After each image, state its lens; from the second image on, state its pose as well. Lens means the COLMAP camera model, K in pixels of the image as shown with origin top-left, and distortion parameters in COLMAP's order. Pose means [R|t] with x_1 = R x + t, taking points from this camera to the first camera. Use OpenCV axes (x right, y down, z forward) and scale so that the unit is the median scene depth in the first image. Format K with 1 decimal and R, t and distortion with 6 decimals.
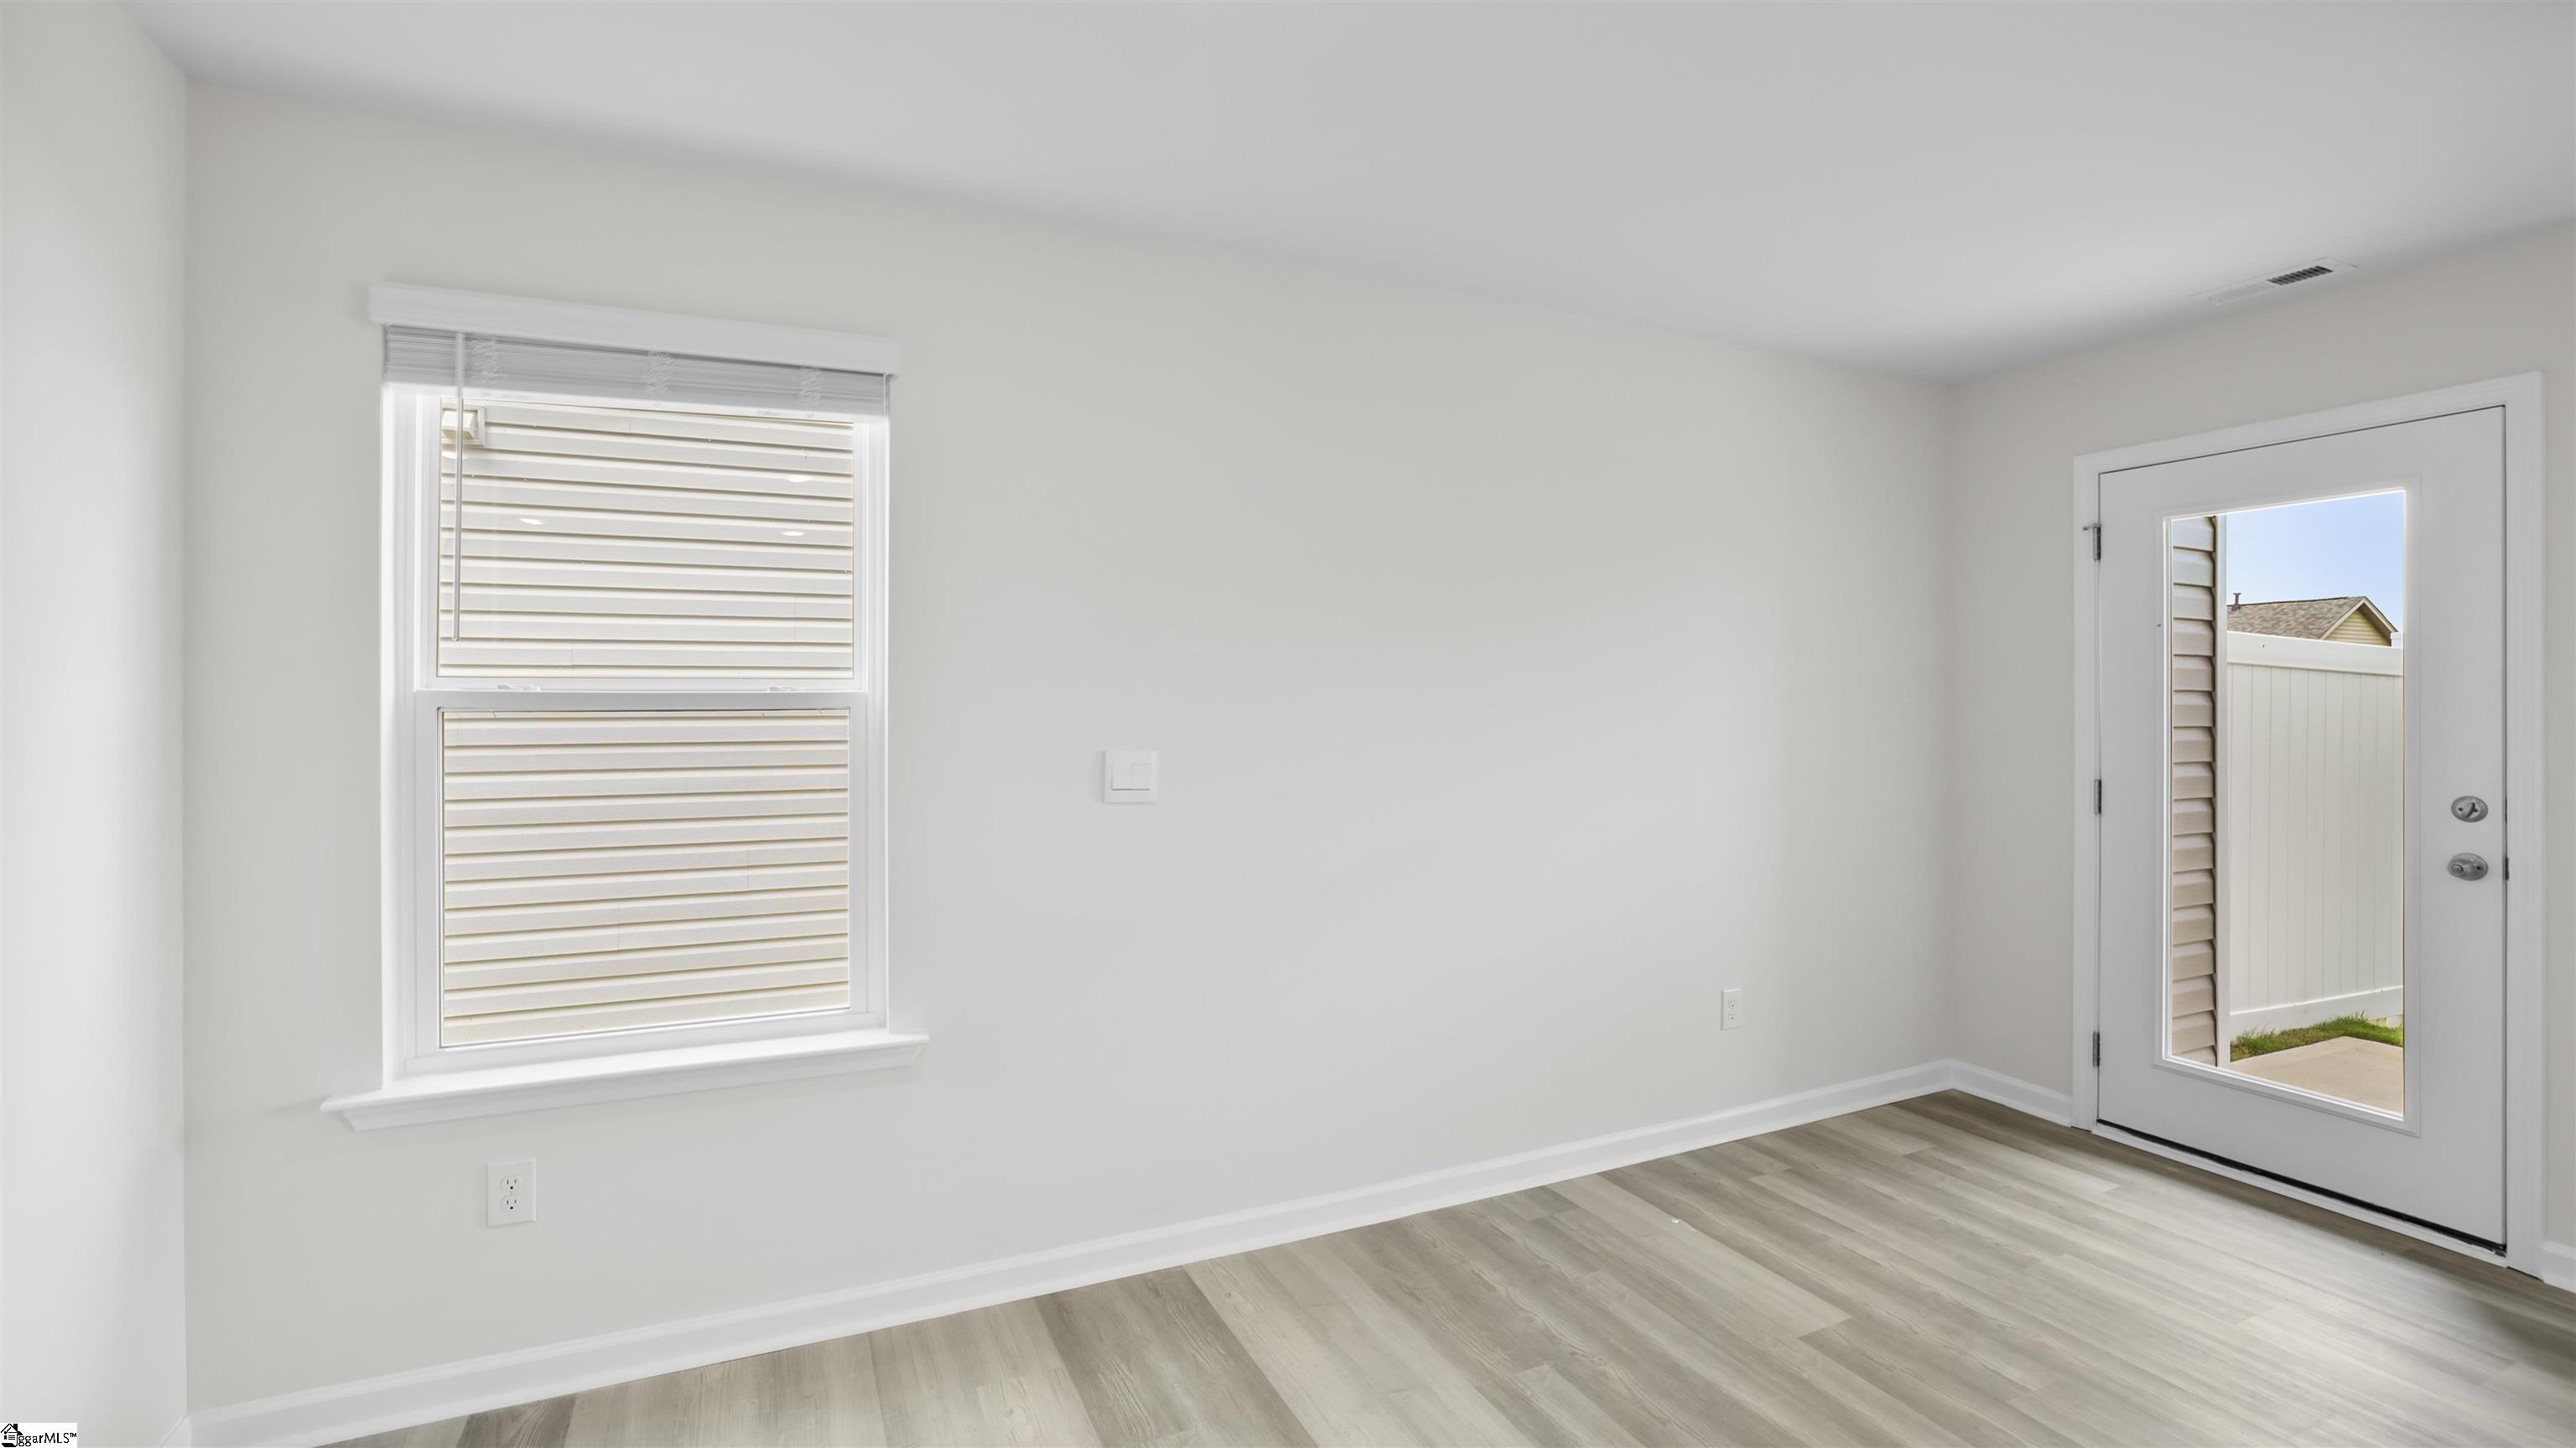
lens RADIAL K [[1131.1, 0, 1265.6], [0, 1131.1, 690.2], [0, 0, 1]] dist [-0.039438, 0.010032]
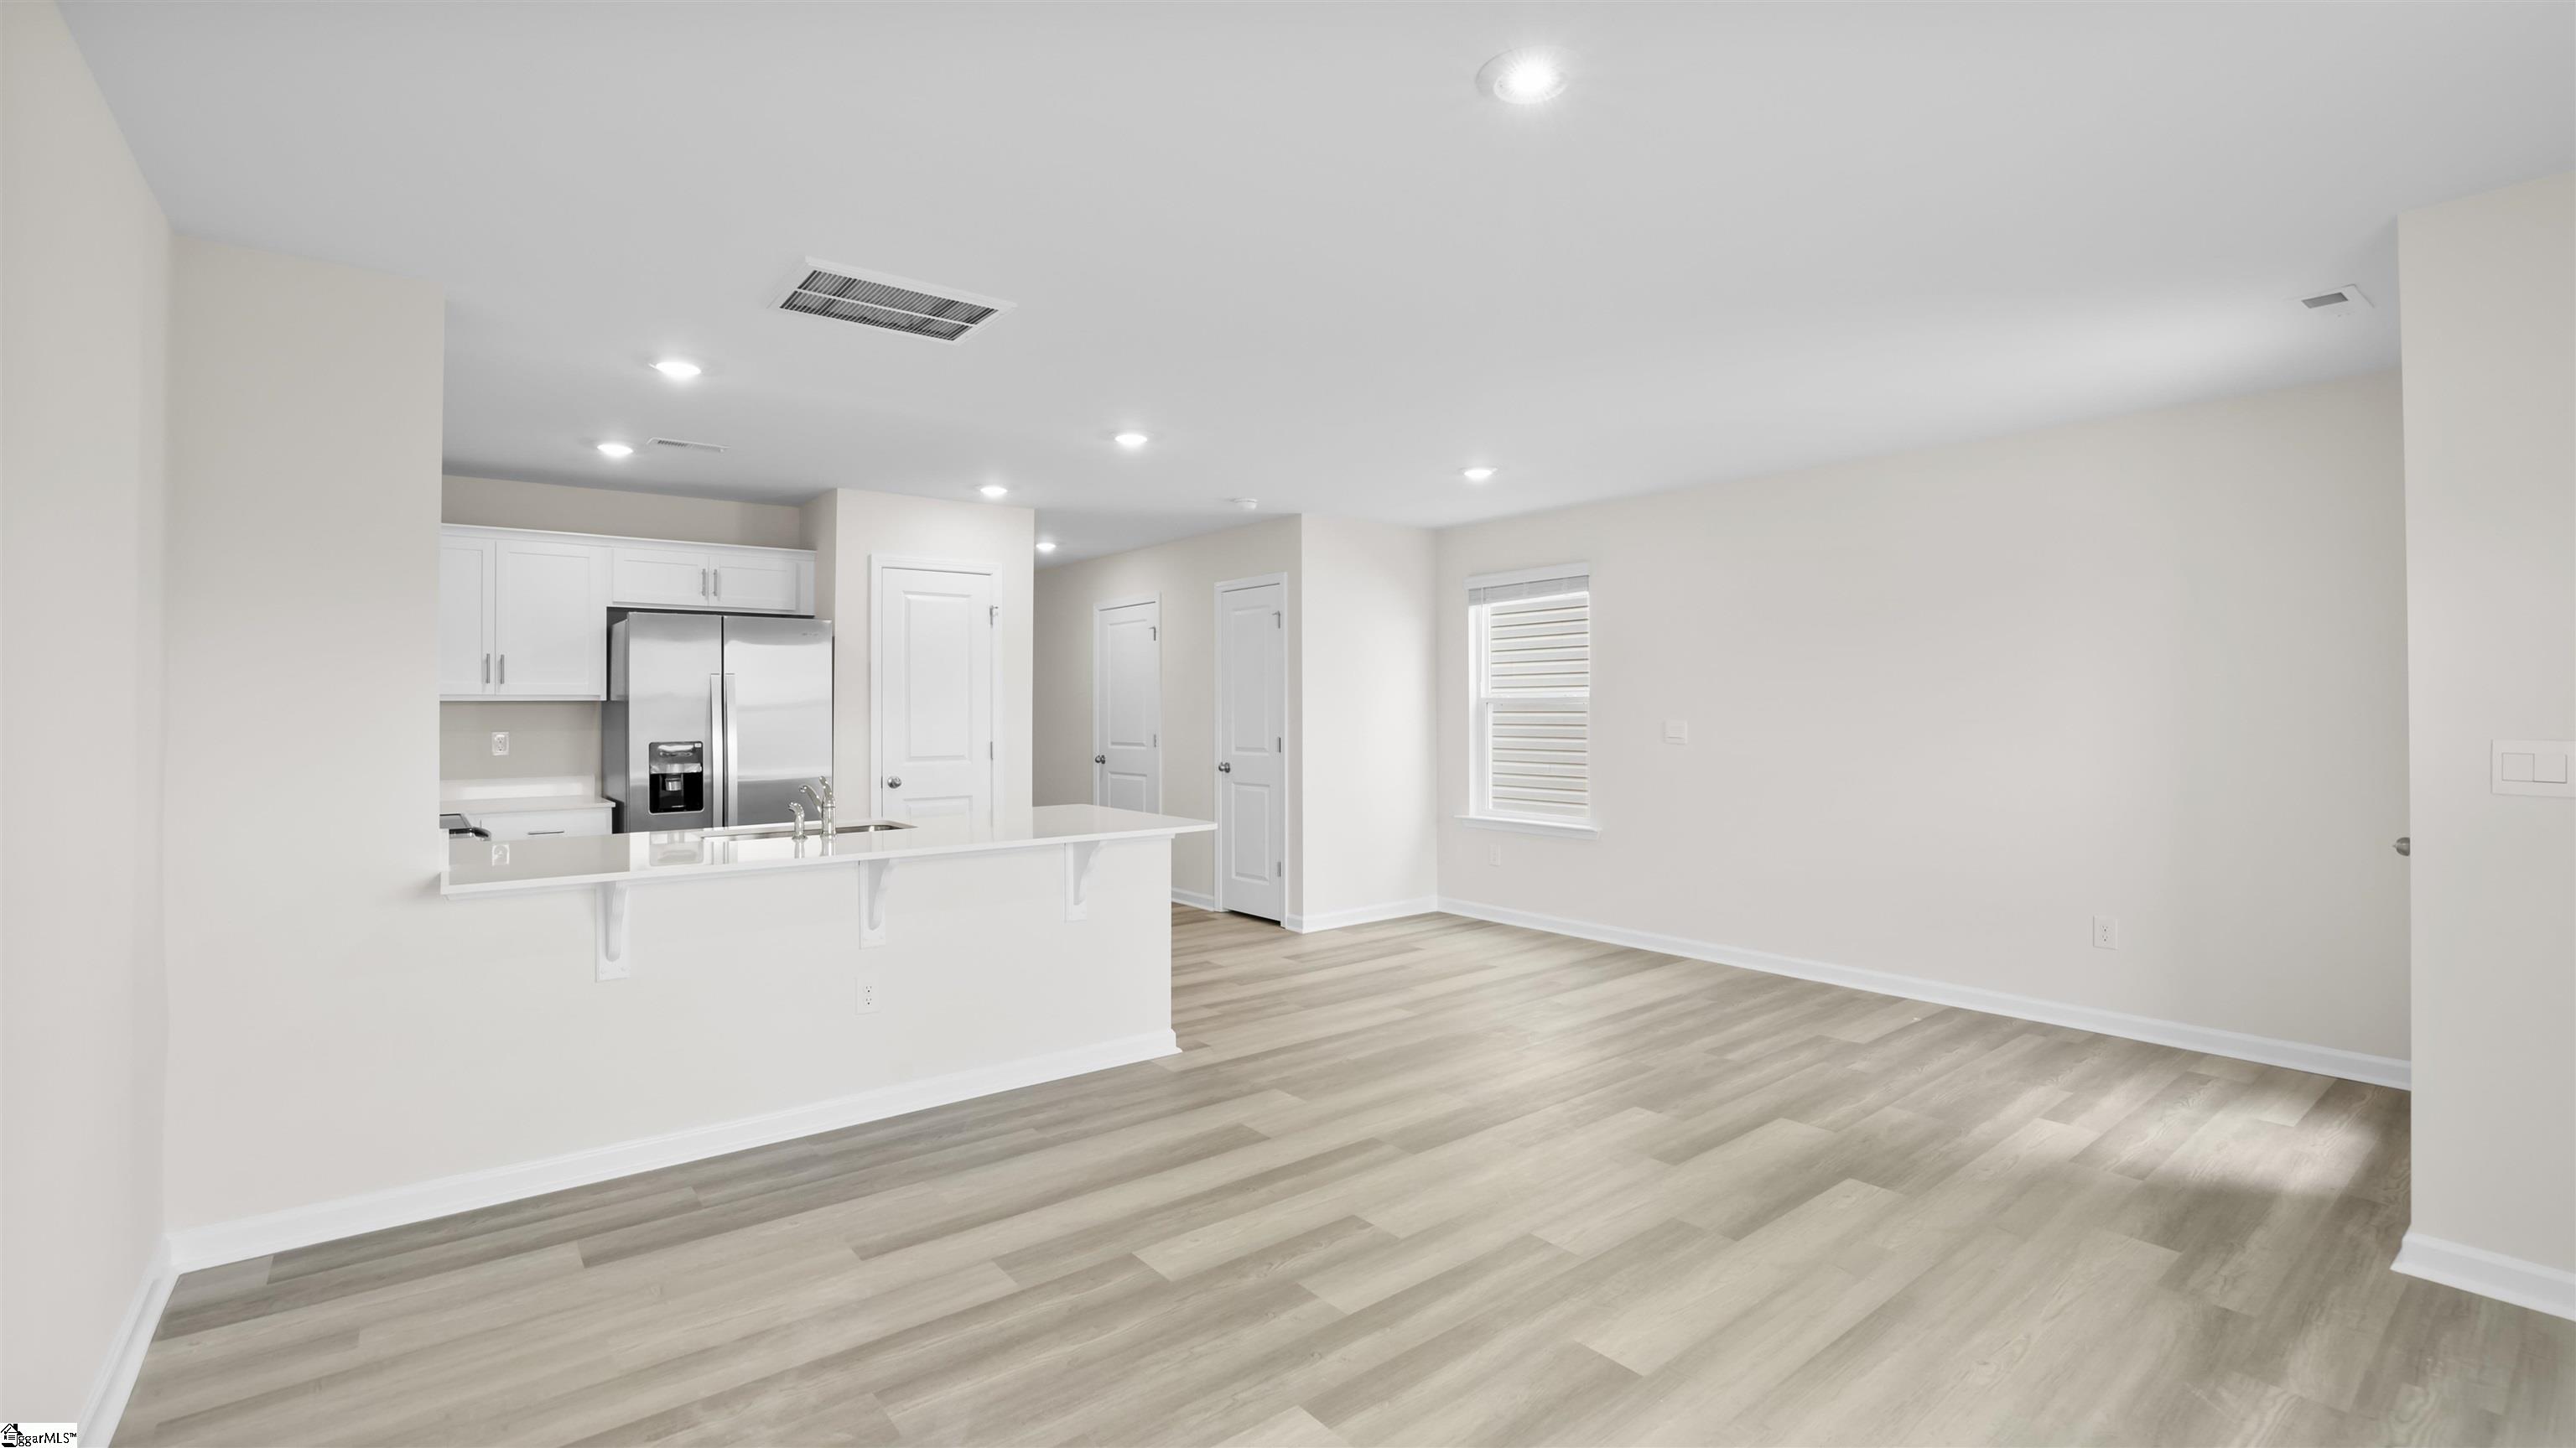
lens RADIAL K [[1131.1, 0, 1250.2], [0, 1131.1, 697.2], [0, 0, 1]] dist [-0.039438, 0.010032]
pose [[0.207077, -0.011160, -0.978261, 1.917009], [0.011093, 0.999897, -0.009058, 0.017749], [0.978262, -0.008976, 0.207180, -0.294131]]
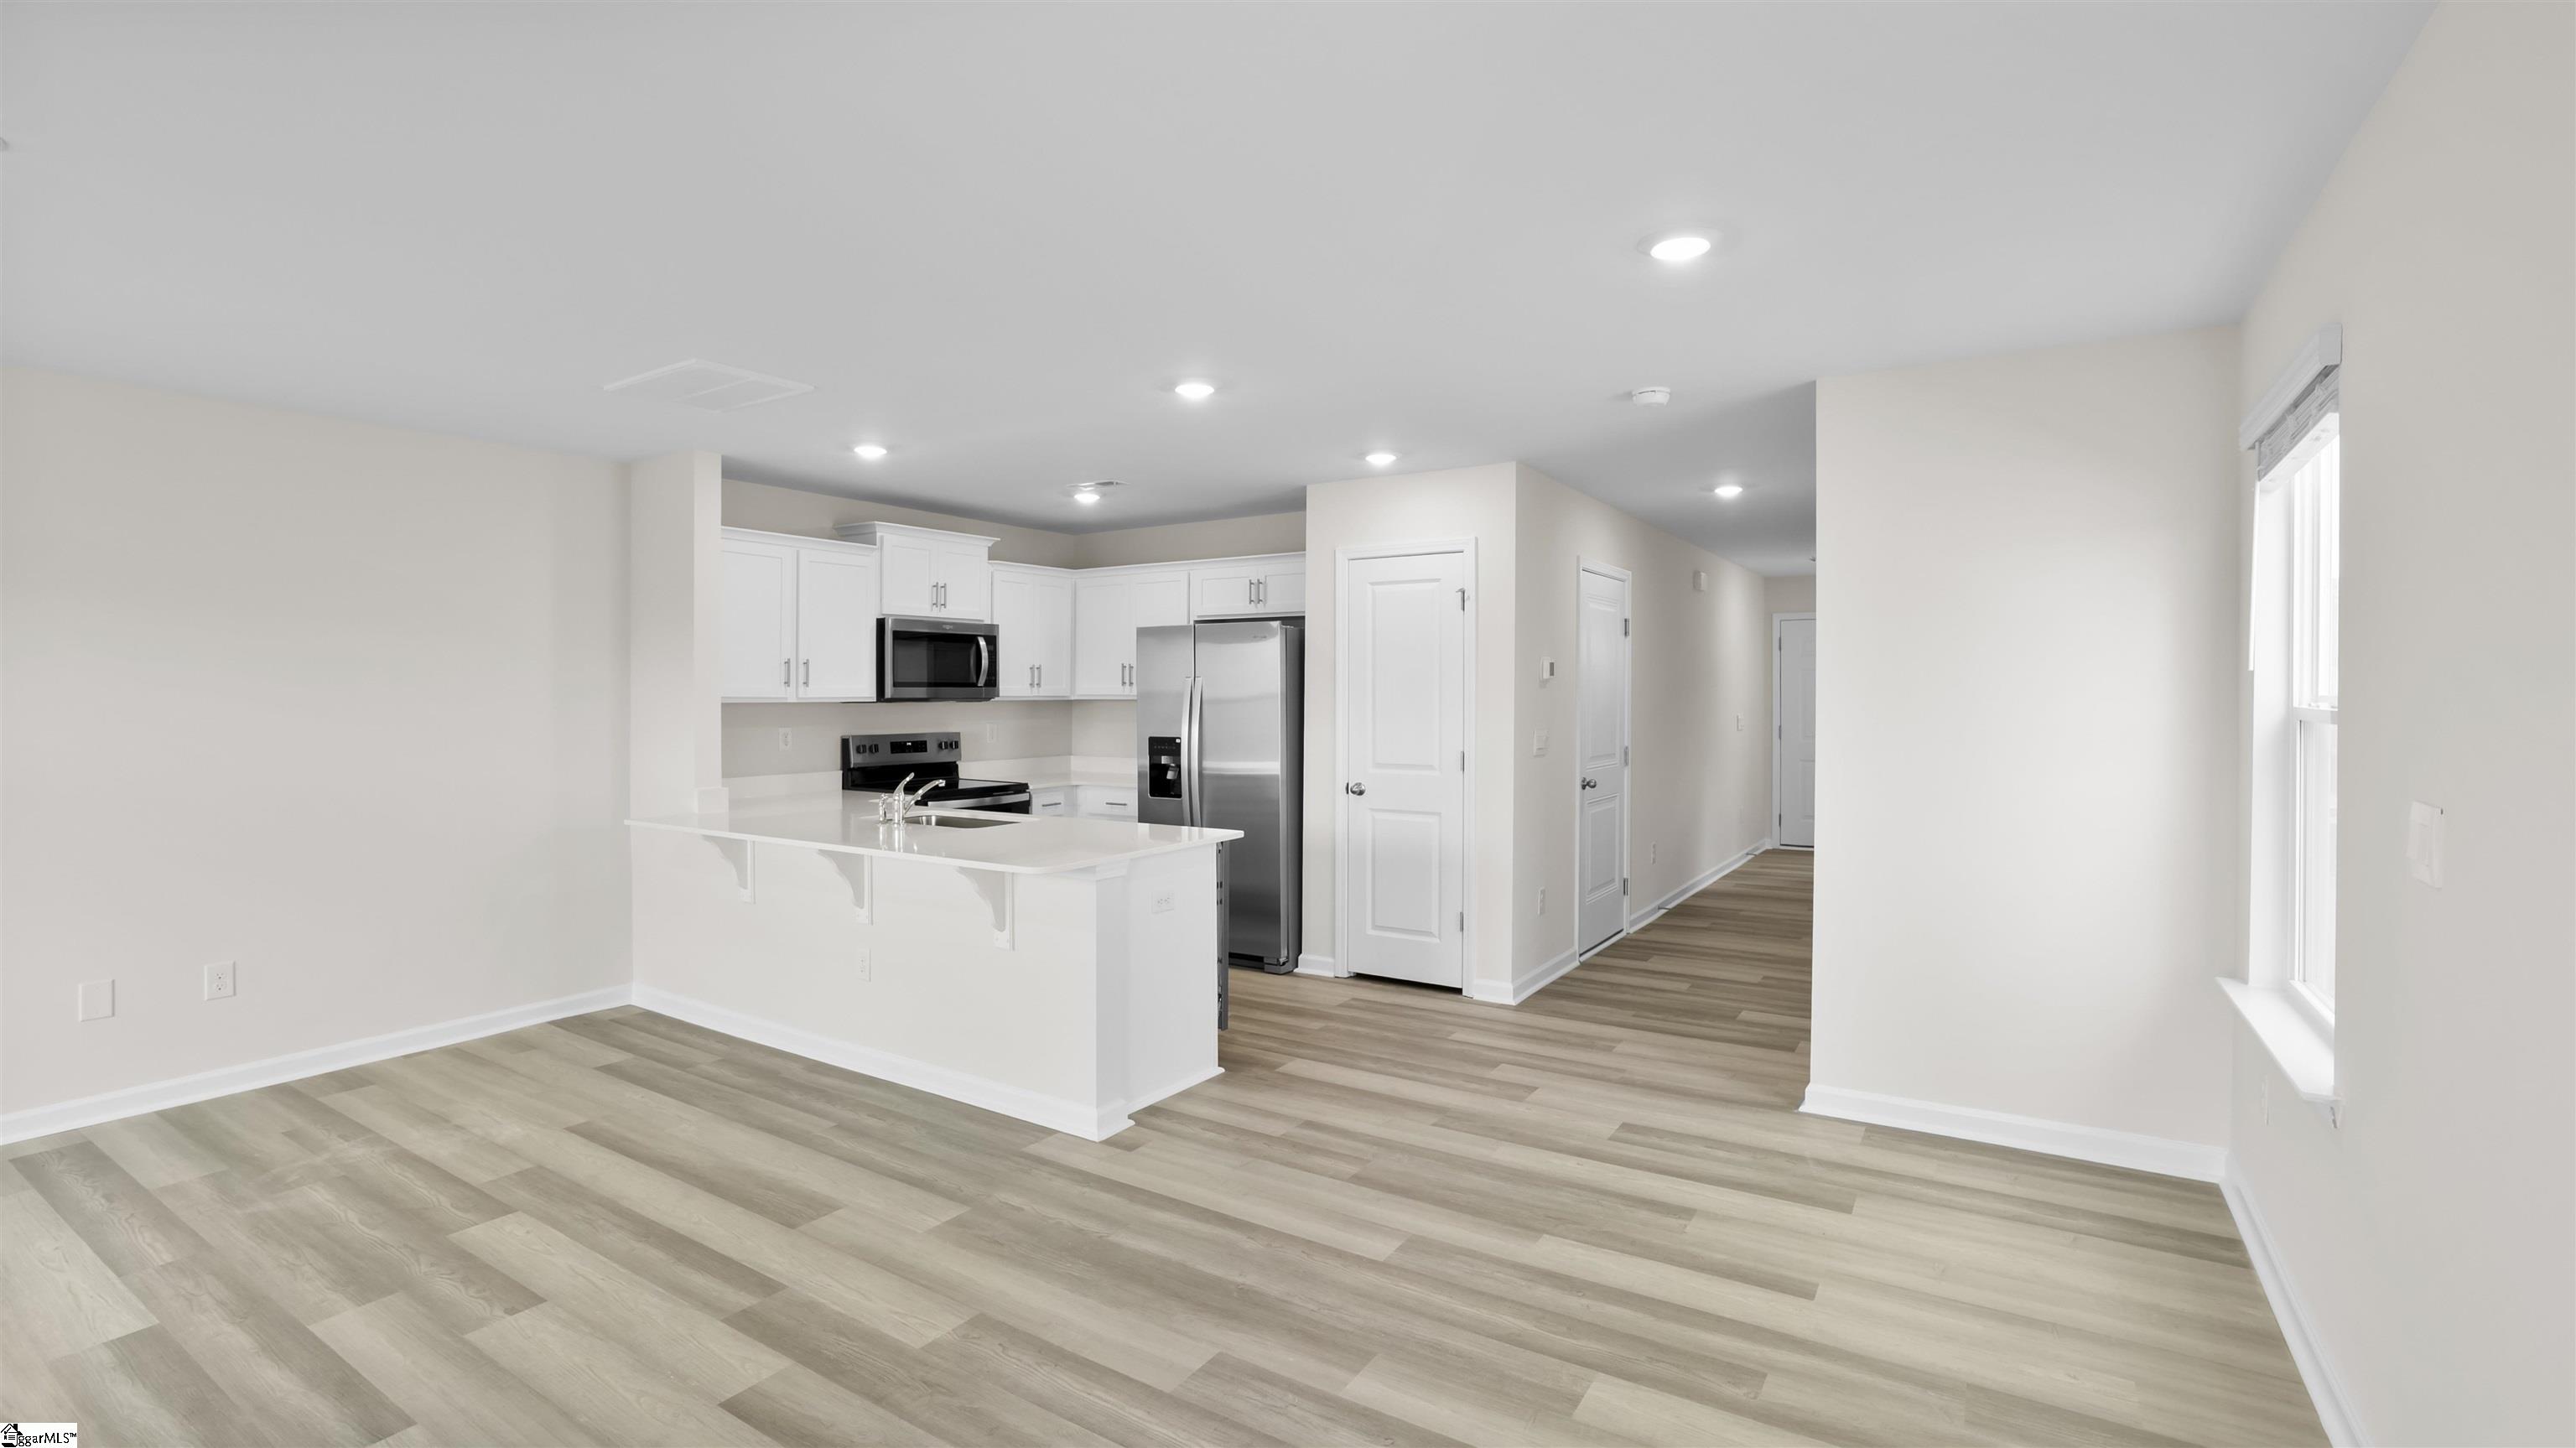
lens RADIAL K [[1131.1, 0, 1260.7], [0, 1131.1, 700.7], [0, 0, 1]] dist [-0.039438, 0.010032]
pose [[-0.849533, 0.002070, -0.527532, 0.810256], [0.001745, 0.999998, 0.001113, -0.008596], [0.527533, 0.000025, -0.849535, 1.208362]]
